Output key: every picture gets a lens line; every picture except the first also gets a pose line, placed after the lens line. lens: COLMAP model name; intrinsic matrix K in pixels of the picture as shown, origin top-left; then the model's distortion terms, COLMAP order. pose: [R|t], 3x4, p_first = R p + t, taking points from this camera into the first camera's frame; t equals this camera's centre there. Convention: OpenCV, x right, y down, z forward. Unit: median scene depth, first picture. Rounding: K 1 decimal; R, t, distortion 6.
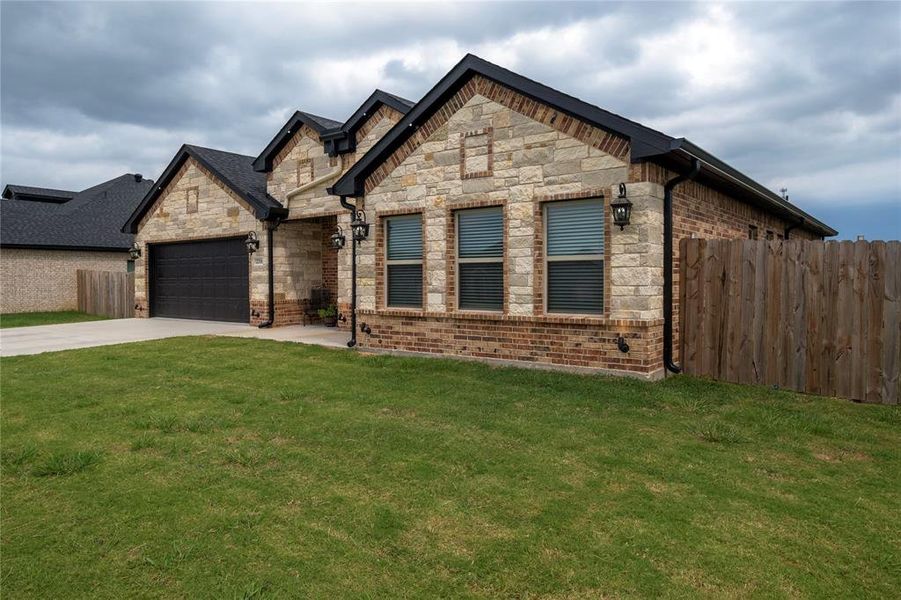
lens RADIAL K [[560.5, 0, 479.8], [0, 560.5, 282.4], [0, 0, 1]] dist [0.000575, 0.002682]
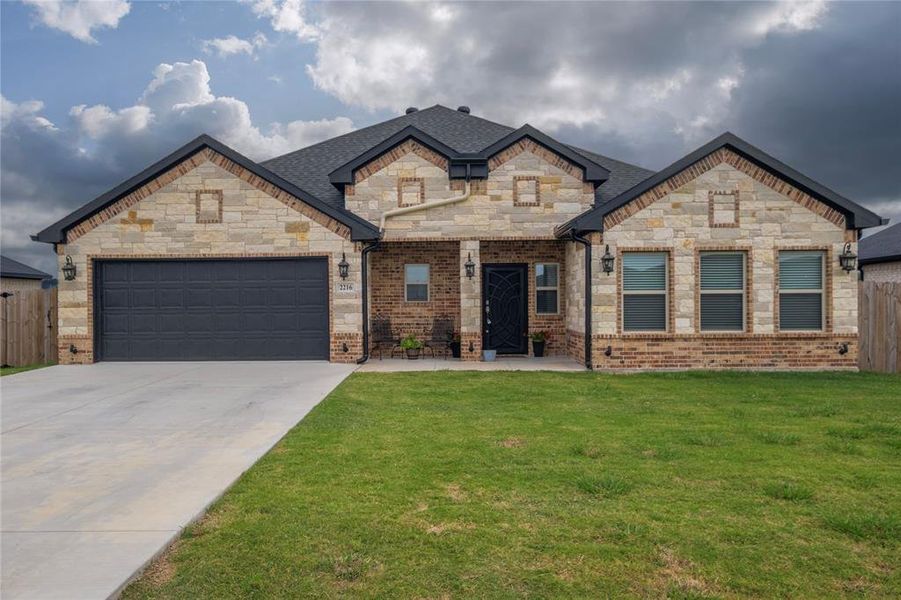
lens RADIAL K [[658.5, 0, 467.4], [0, 658.5, 306.7], [0, 0, 1]] dist [-0.002474, 0.020698]
pose [[0.828143, -0.001615, 0.560514, -1.267141], [0.006797, 0.999951, -0.007161, 0.001692], [-0.560475, 0.009740, 0.828114, 0.078670]]
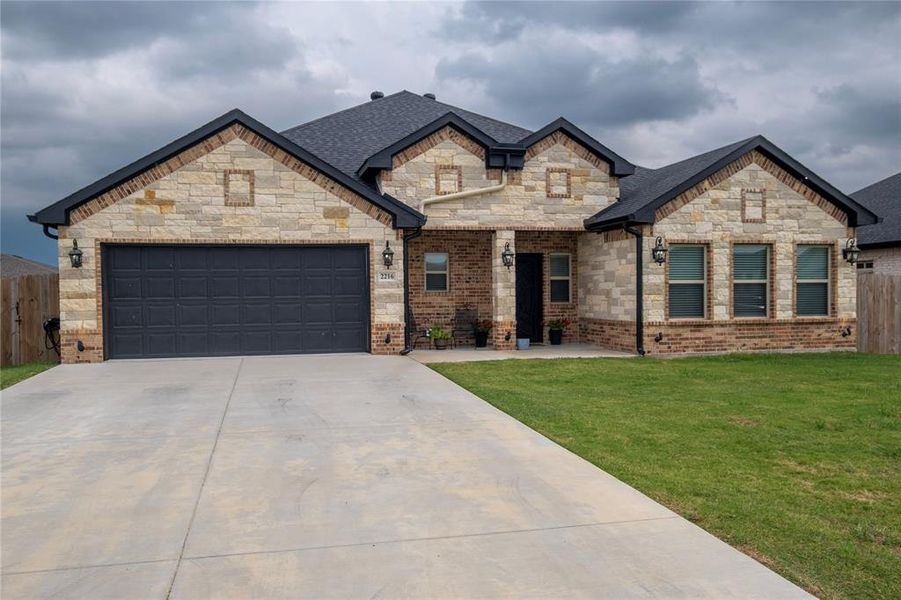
lens RADIAL K [[658.5, 0, 456.9], [0, 658.5, 306.2], [0, 0, 1]] dist [-0.002474, 0.020698]
pose [[0.686204, -0.014882, 0.727257, -1.626856], [0.011857, 0.999887, 0.009274, -0.001414], [-0.727313, 0.002259, 0.686303, 0.388056]]
